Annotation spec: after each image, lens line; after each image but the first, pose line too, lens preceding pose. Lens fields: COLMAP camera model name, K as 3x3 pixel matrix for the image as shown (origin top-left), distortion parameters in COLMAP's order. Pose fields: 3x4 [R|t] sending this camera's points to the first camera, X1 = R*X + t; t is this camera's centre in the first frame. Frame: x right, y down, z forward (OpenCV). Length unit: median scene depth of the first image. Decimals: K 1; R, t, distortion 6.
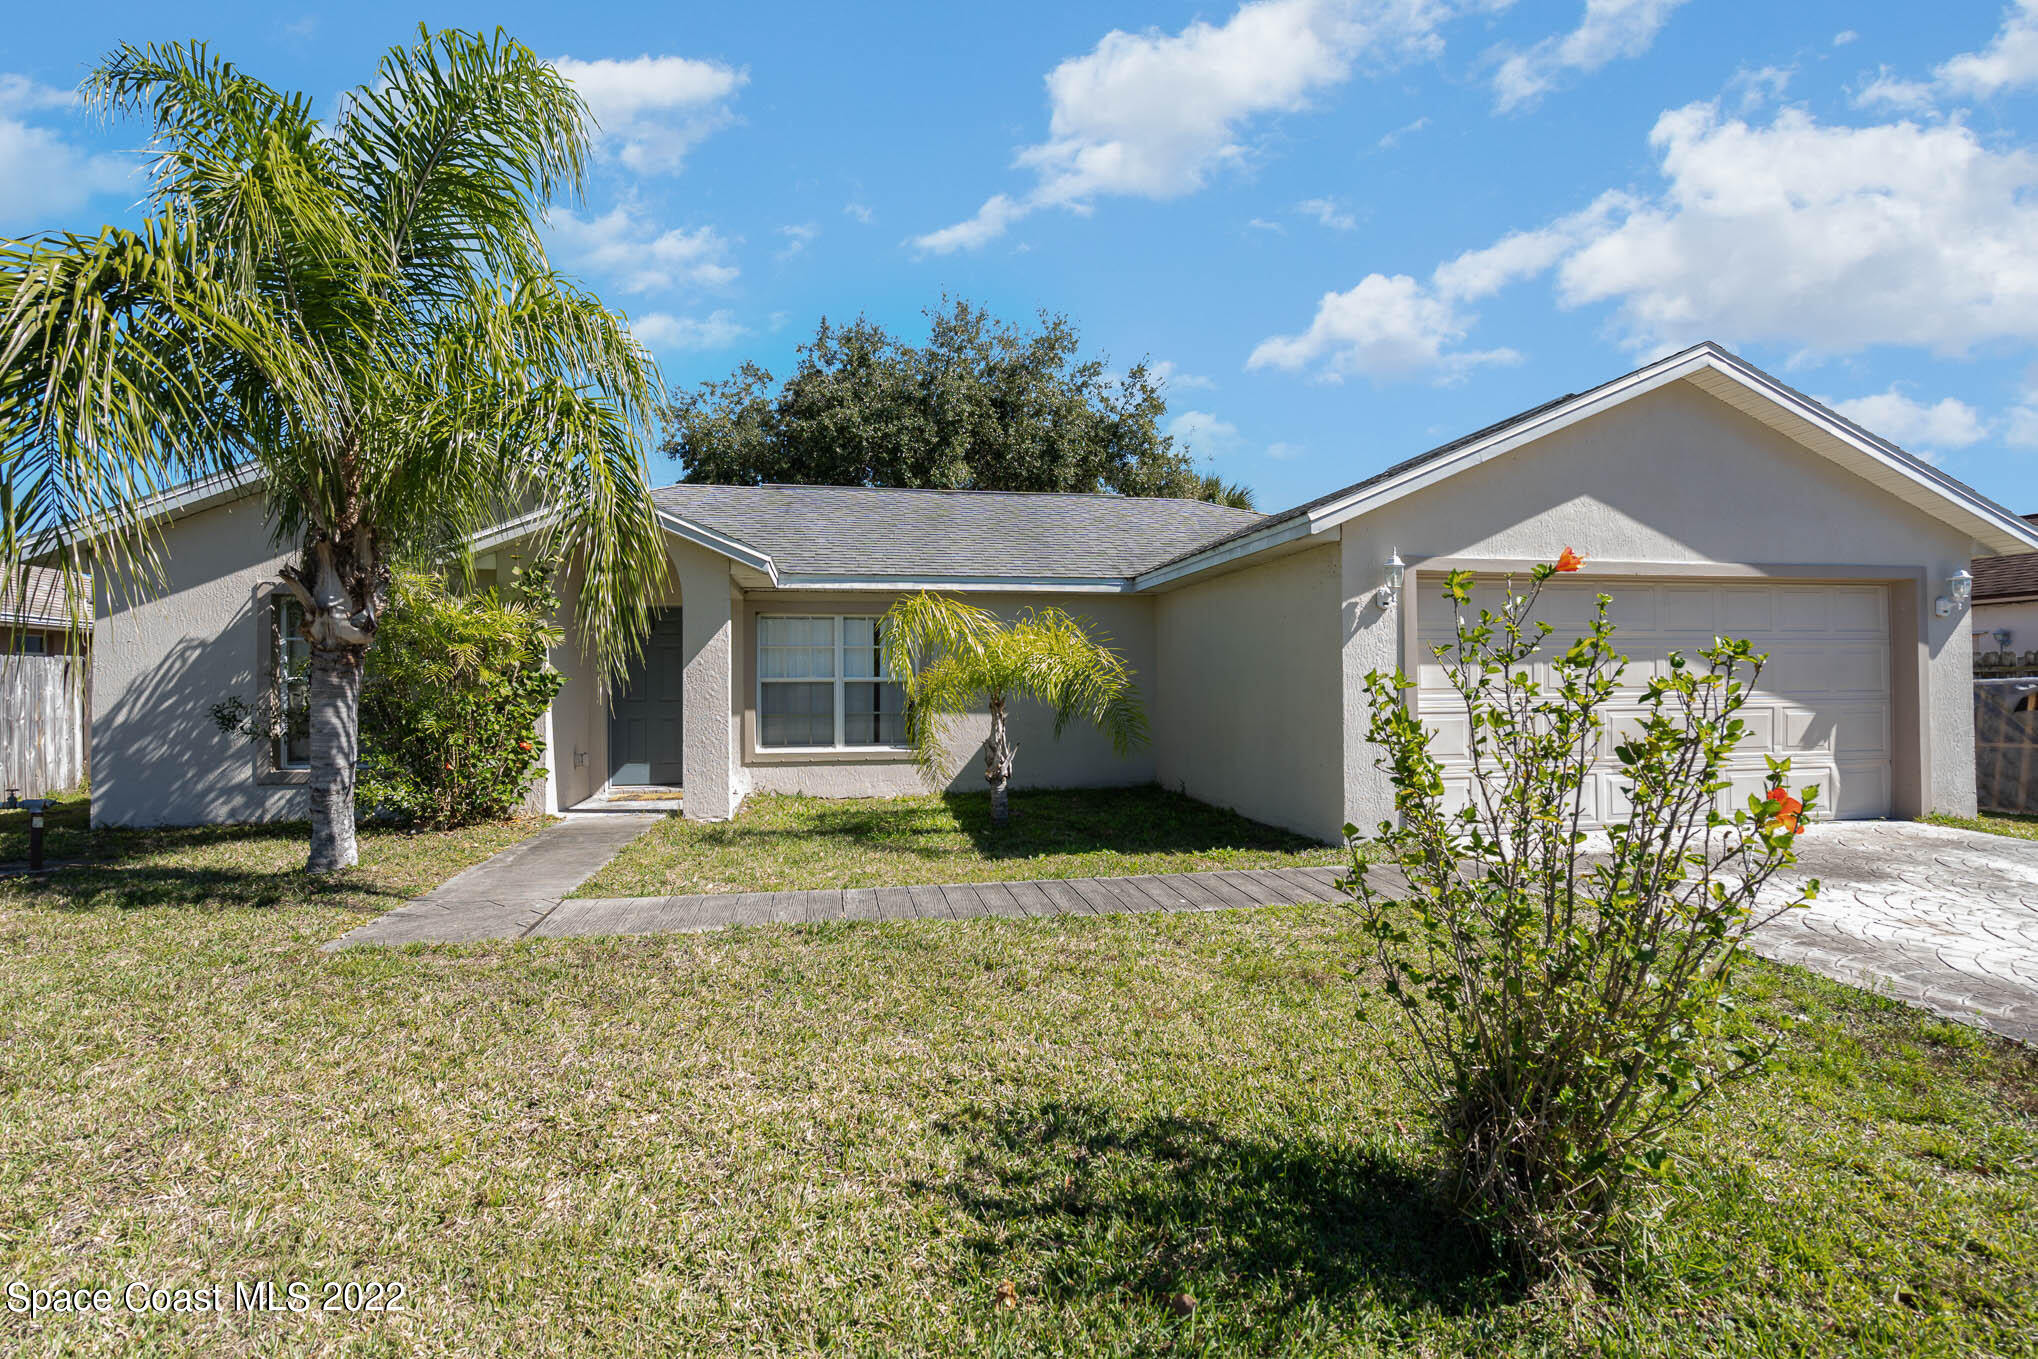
lens RADIAL K [[985.9, 0, 1016.2], [0, 985.9, 667.5], [0, 0, 1]] dist [0.000850, 0.000583]
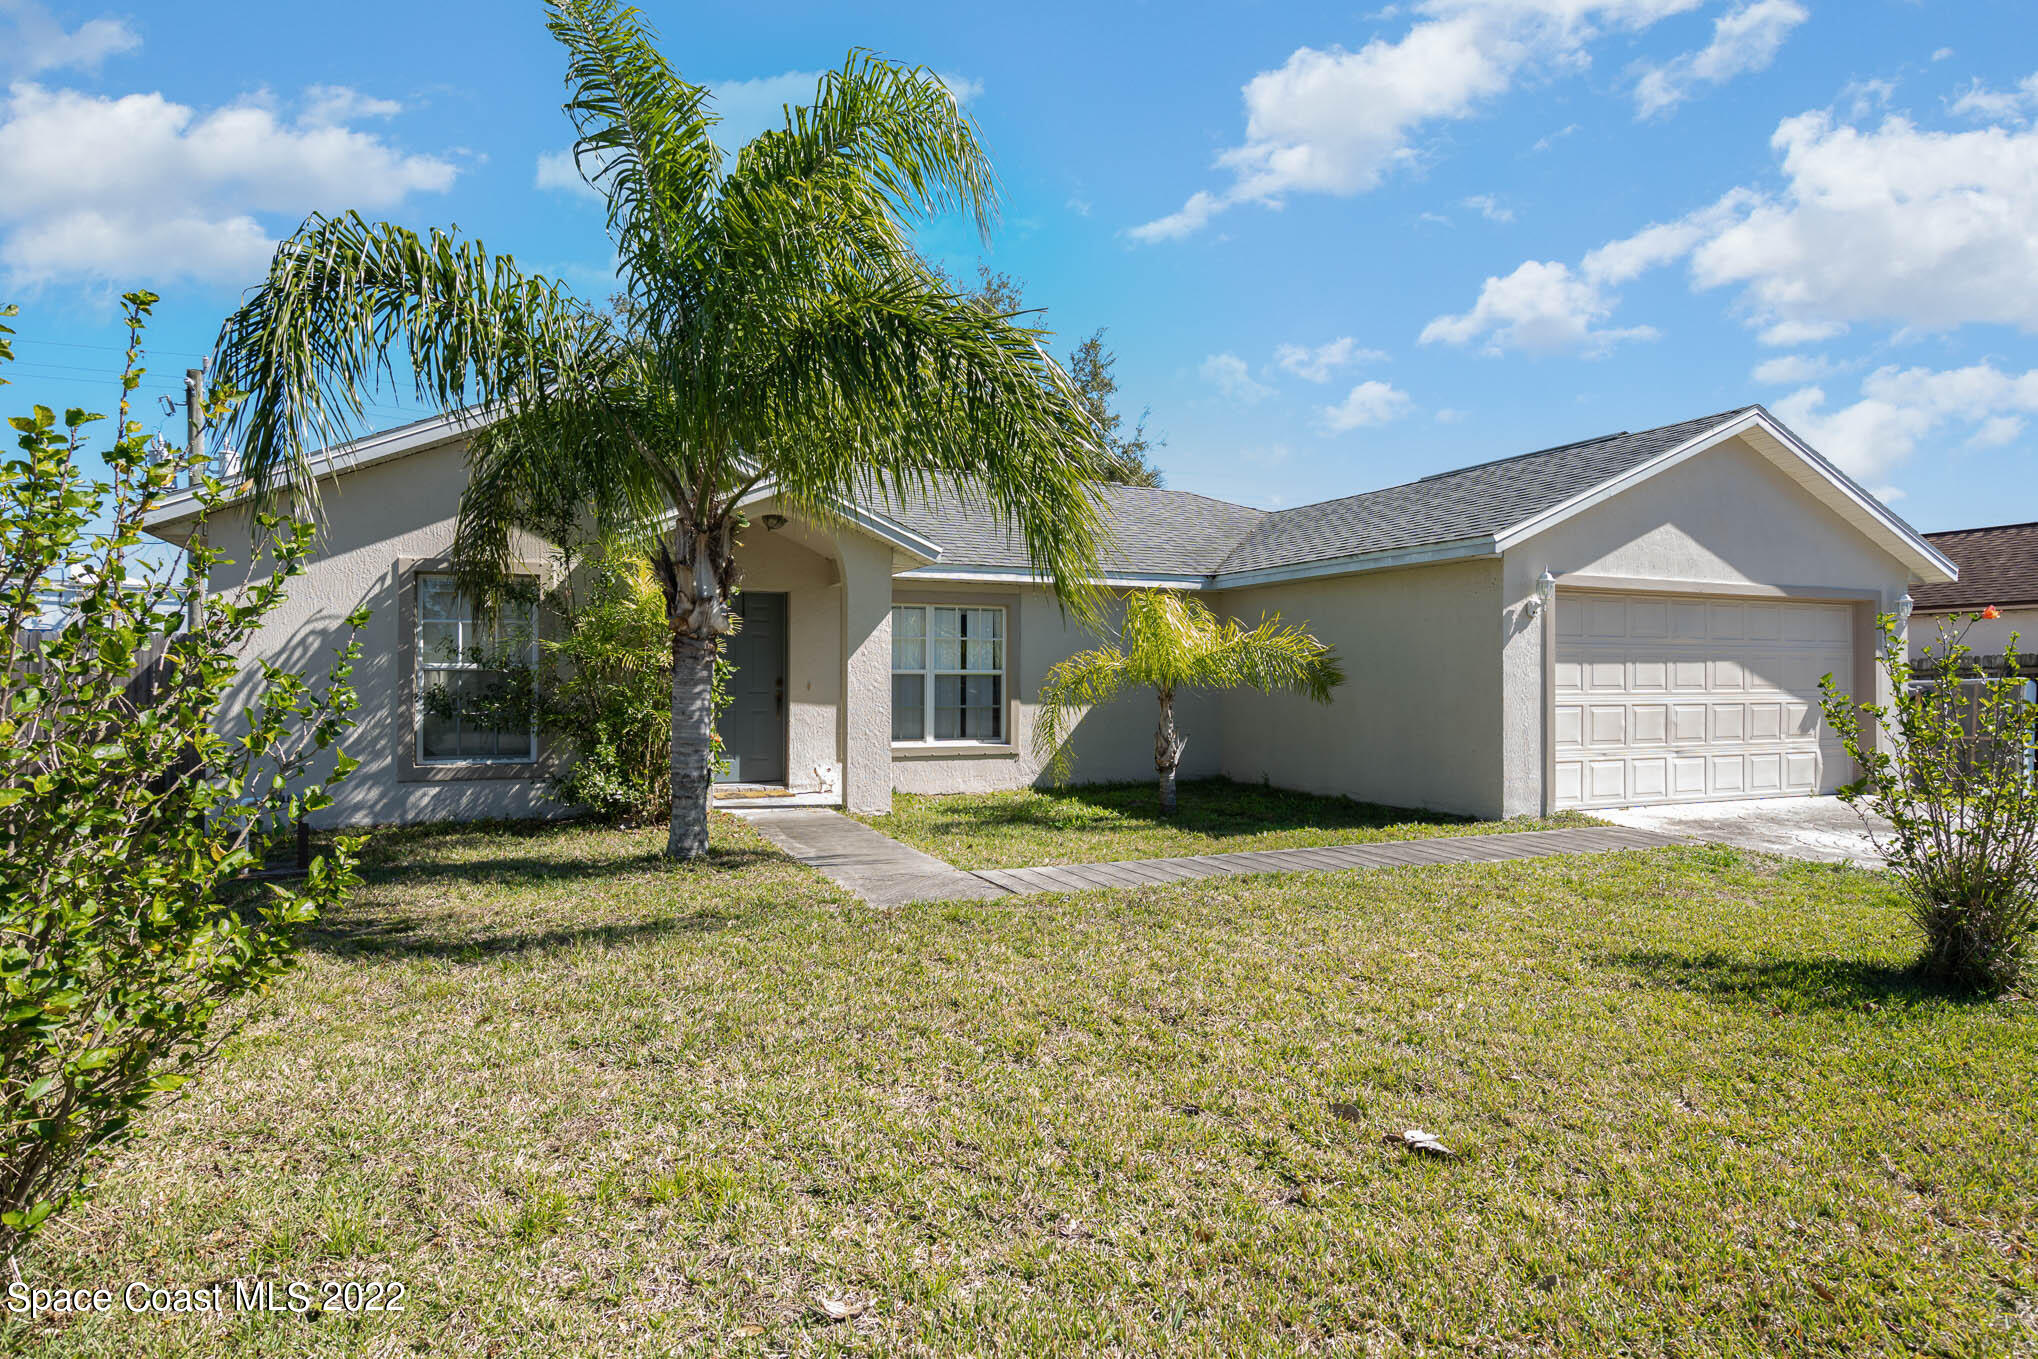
lens RADIAL K [[1191.3, 0, 1019.0], [0, 1191.3, 679.5], [0, 0, 1]] dist [0.002785, 0.000639]
pose [[0.969263, 0.009039, 0.245860, -0.502138], [-0.012745, 0.999828, 0.013489, 0.004034], [-0.245696, -0.016208, 0.969211, -0.201023]]
